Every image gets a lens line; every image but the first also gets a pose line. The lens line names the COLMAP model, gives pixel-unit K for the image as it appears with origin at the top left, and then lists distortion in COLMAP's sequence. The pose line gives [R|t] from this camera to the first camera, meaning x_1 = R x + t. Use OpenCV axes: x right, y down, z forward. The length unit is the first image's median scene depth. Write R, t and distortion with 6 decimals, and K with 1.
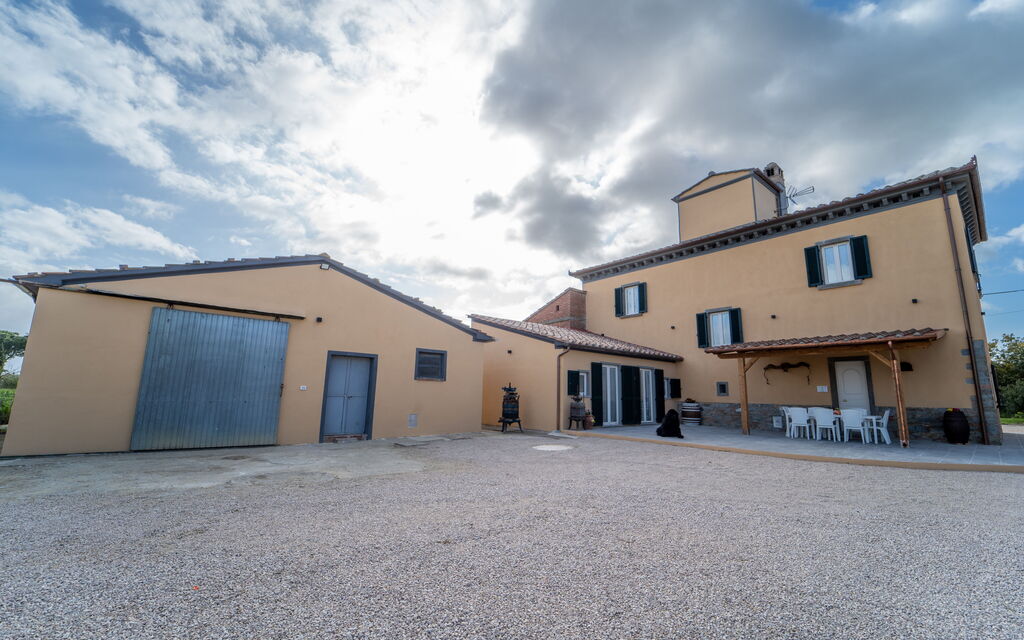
lens RADIAL K [[385.4, 0, 530.5], [0, 385.4, 333.5], [0, 0, 1]] dist [-0.021924, 0.000335]
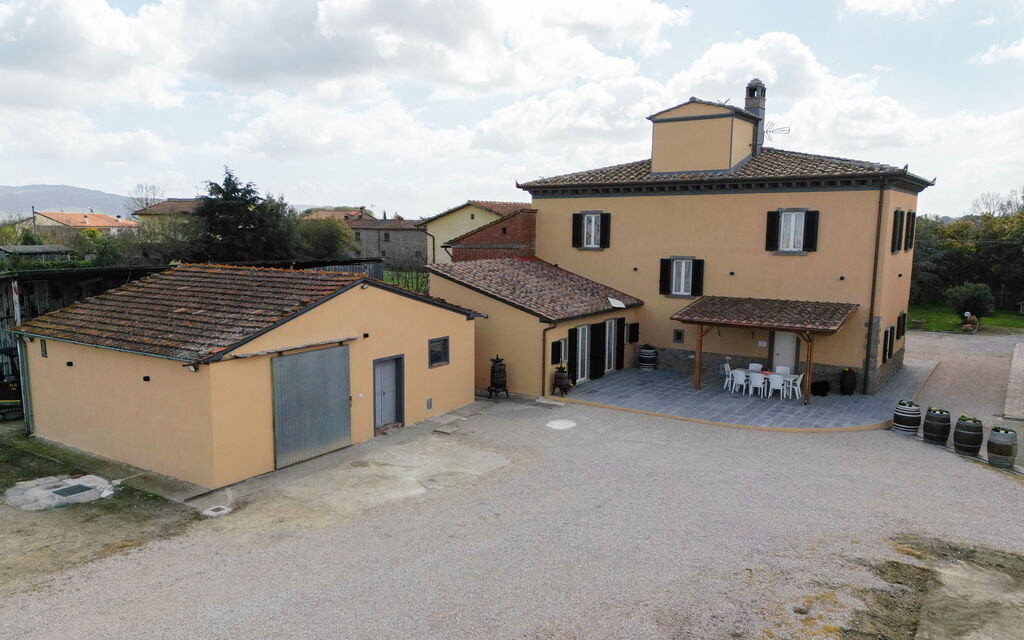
lens RADIAL K [[697.7, 0, 483.0], [0, 697.7, 320.1], [0, 0, 1]] dist [0.001687, -0.002456]
pose [[0.973400, -0.047496, 0.224137, -0.502391], [-0.022467, 0.953774, 0.299682, -0.520531], [-0.228009, -0.296747, 0.927337, -0.712984]]
